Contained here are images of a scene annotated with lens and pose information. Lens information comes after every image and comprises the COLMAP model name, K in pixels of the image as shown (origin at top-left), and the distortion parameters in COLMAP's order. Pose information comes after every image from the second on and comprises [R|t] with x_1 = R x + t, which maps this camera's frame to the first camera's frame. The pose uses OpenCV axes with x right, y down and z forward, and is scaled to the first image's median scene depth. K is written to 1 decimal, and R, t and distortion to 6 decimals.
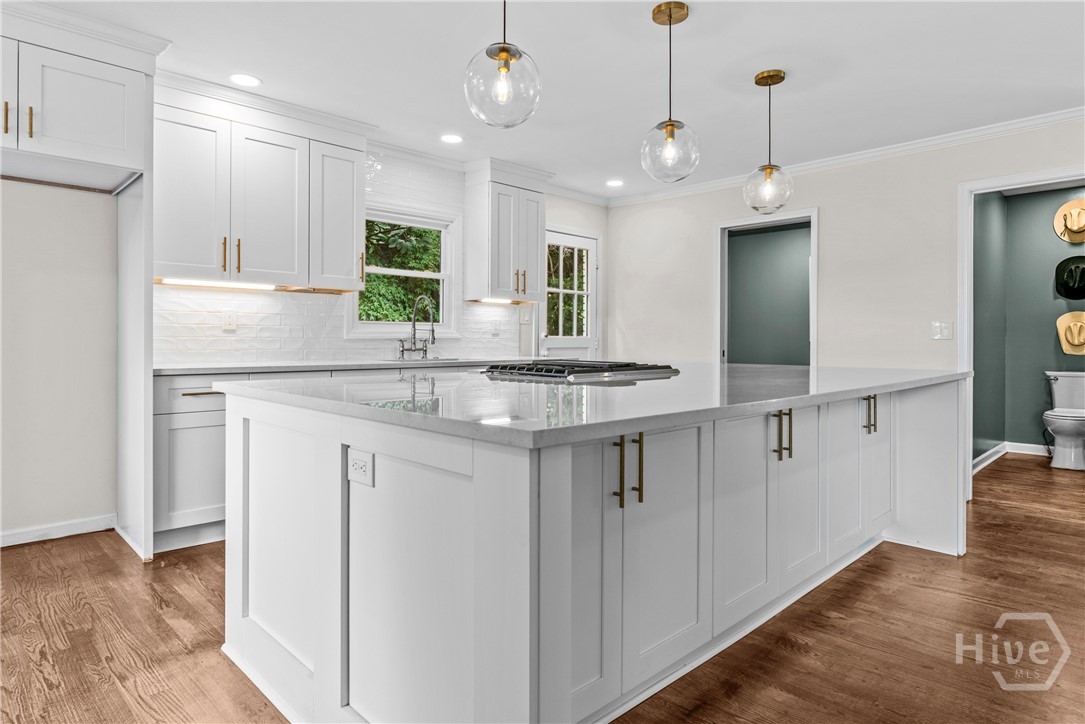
lens RADIAL K [[626.8, 0, 538.2], [0, 626.8, 349.0], [0, 0, 1]] dist [-0.007034, 0.001420]
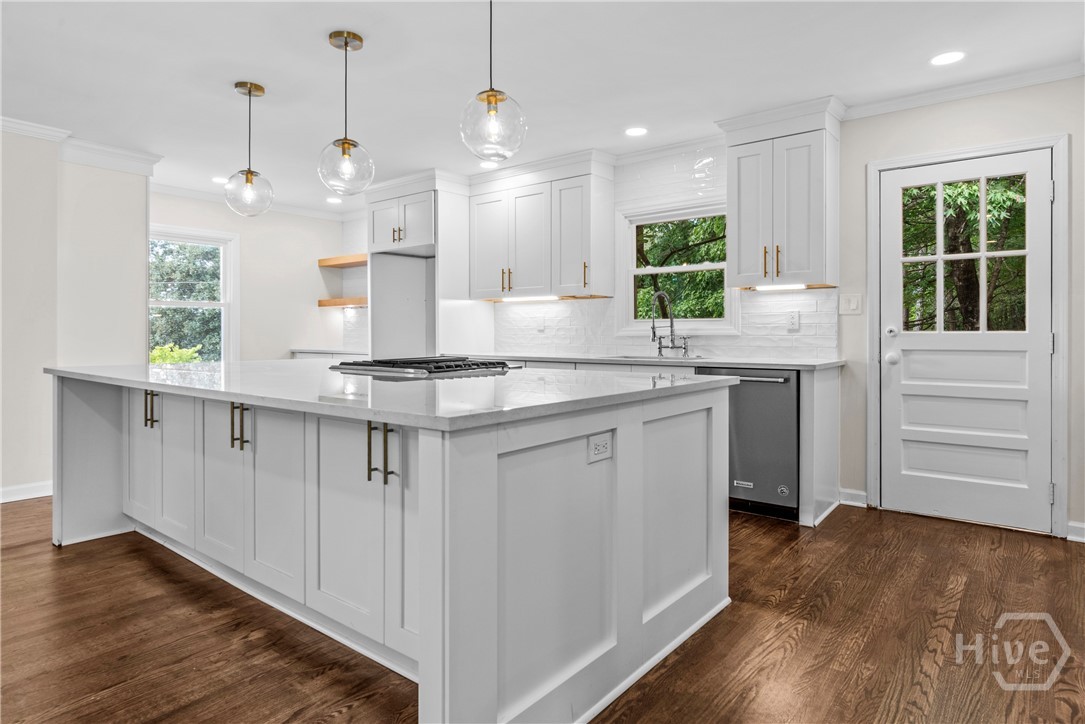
lens RADIAL K [[627.7, 0, 540.4], [0, 627.7, 335.6], [0, 0, 1]] dist [-0.002784, -0.000351]
pose [[0.117711, -0.003324, -0.993042, 0.766208], [-0.015721, 0.999863, -0.005210, -0.008508], [0.992923, 0.016225, 0.117642, 0.691987]]
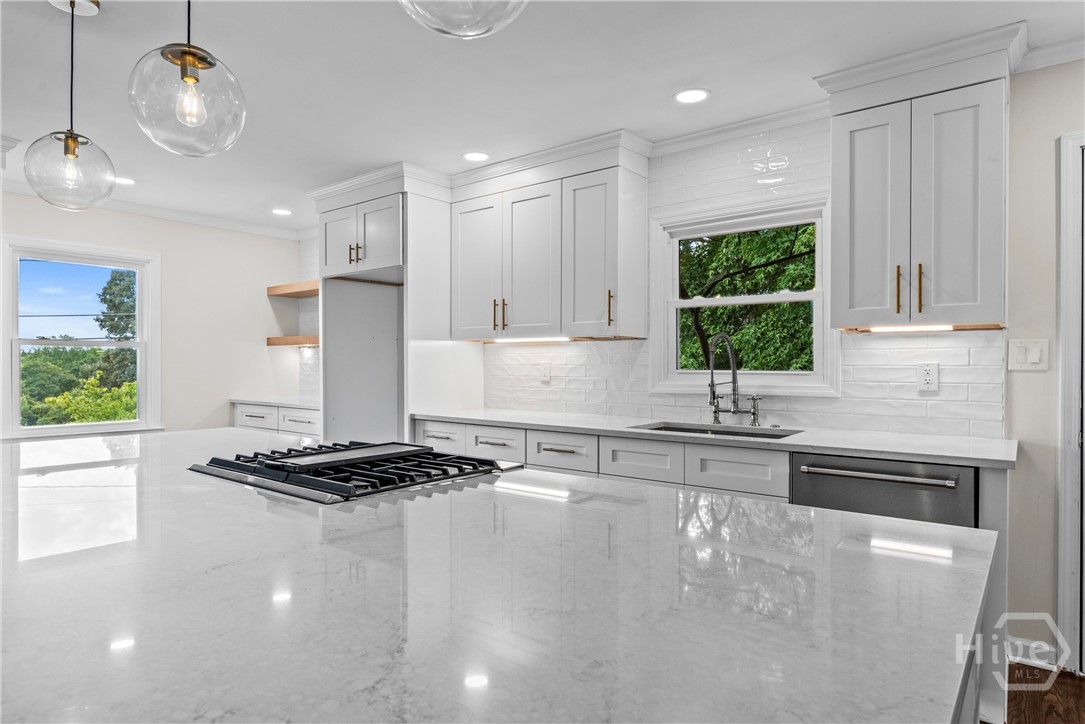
lens RADIAL K [[626.8, 0, 539.2], [0, 626.8, 368.0], [0, 0, 1]] dist [0.000717, -0.000315]
pose [[0.122925, -0.001523, -0.992415, 0.467563], [-0.018563, 0.999820, -0.003833, -0.040495], [0.992242, 0.018894, 0.122875, 0.714005]]
